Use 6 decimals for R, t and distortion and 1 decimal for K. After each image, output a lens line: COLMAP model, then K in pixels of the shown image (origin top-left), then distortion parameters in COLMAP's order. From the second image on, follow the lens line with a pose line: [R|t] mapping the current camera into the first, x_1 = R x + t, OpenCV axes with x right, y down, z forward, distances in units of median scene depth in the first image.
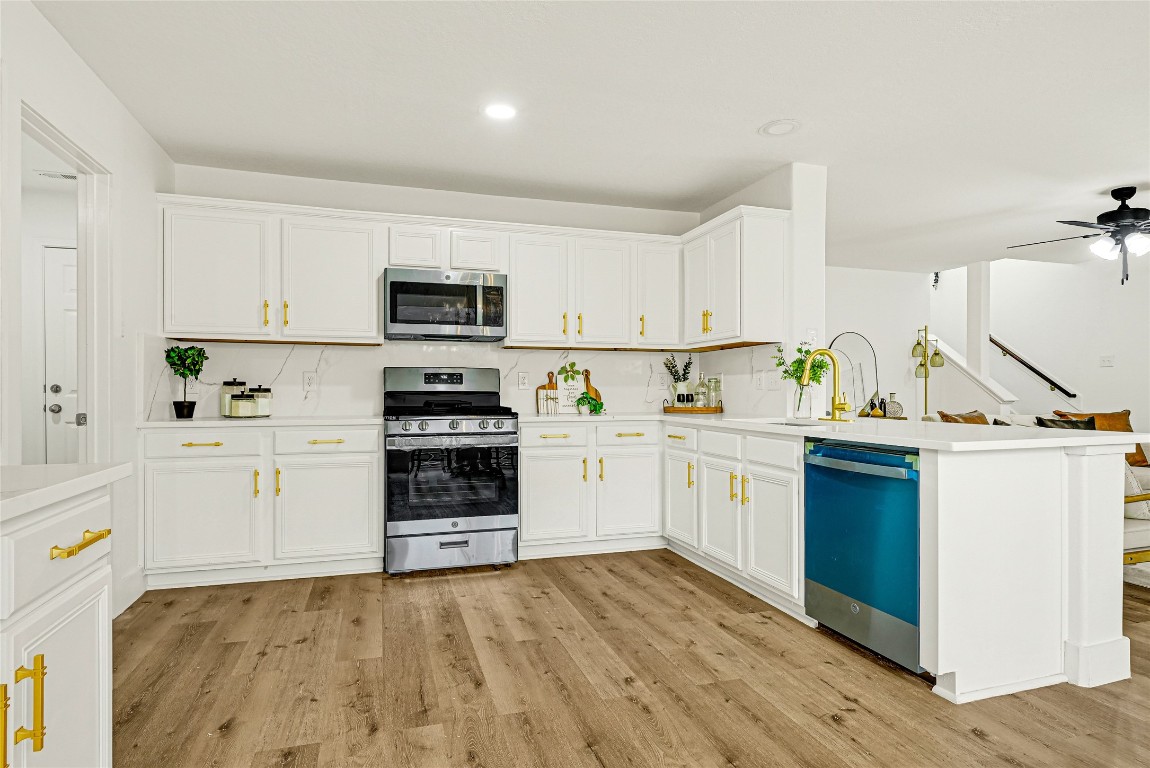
lens RADIAL K [[631.3, 0, 577.9], [0, 631.3, 393.5], [0, 0, 1]] dist [0.002073, 0.000522]
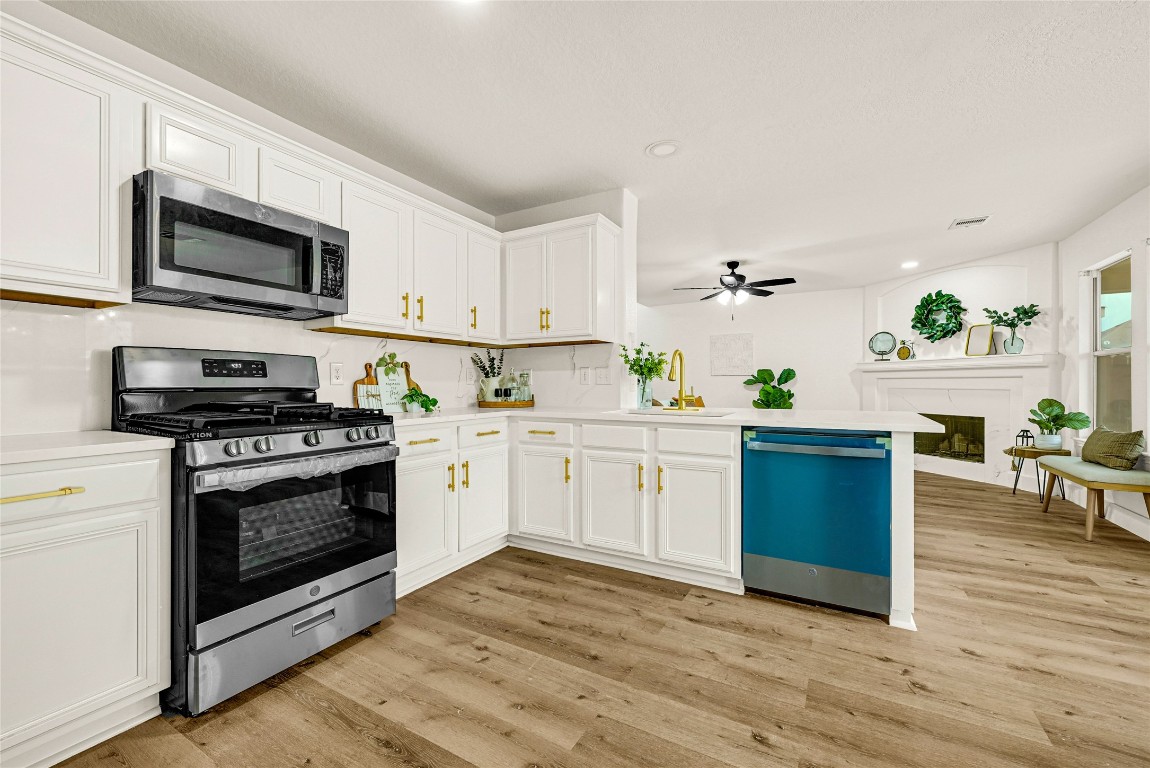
lens RADIAL K [[468.1, 0, 575.0], [0, 468.1, 384.0], [0, 0, 1]] dist [-0.000532, 0.000160]
pose [[0.735529, -0.000666, 0.677492, -0.315866], [0.005740, 0.999970, -0.005249, -0.002788], [-0.677468, 0.007749, 0.735511, 0.444841]]
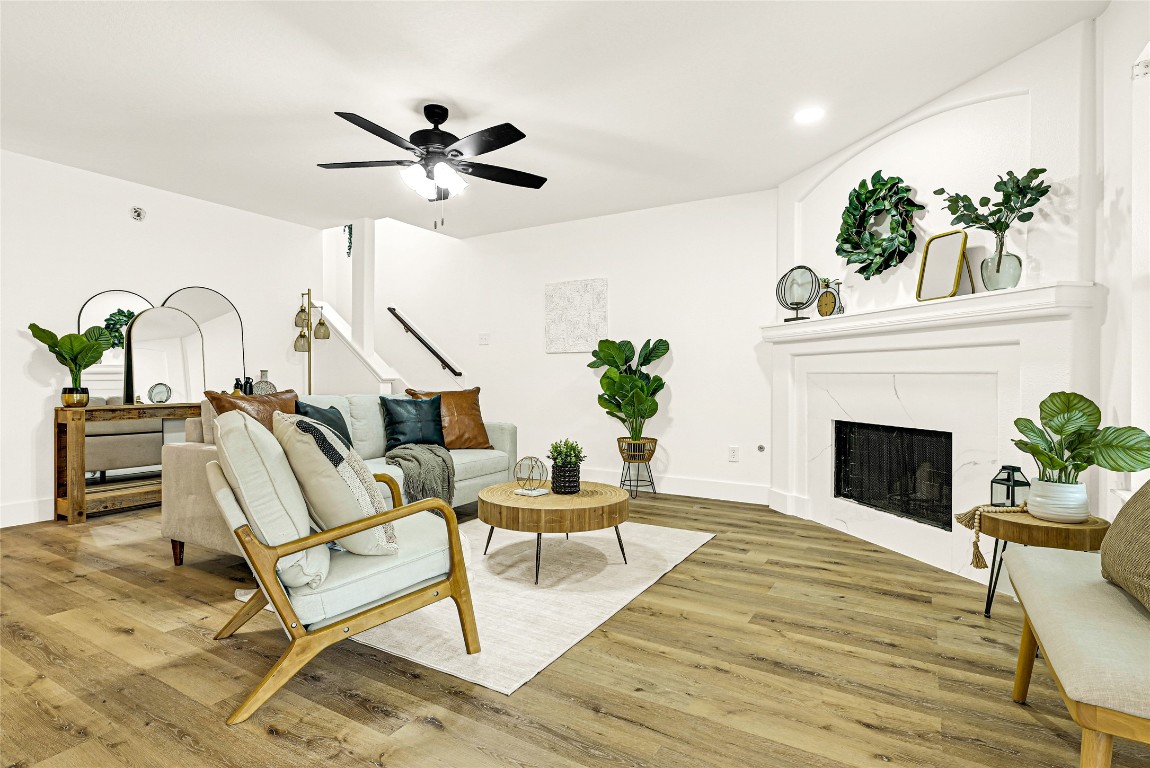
lens RADIAL K [[573.1, 0, 588.8], [0, 573.1, 375.5], [0, 0, 1]] dist [0.003930, 0.000729]
pose [[0.736440, 0.001360, 0.676502, 0.604770], [0.003263, 0.999979, -0.005563, 0.020249], [-0.676495, 0.006304, 0.736420, 0.398477]]
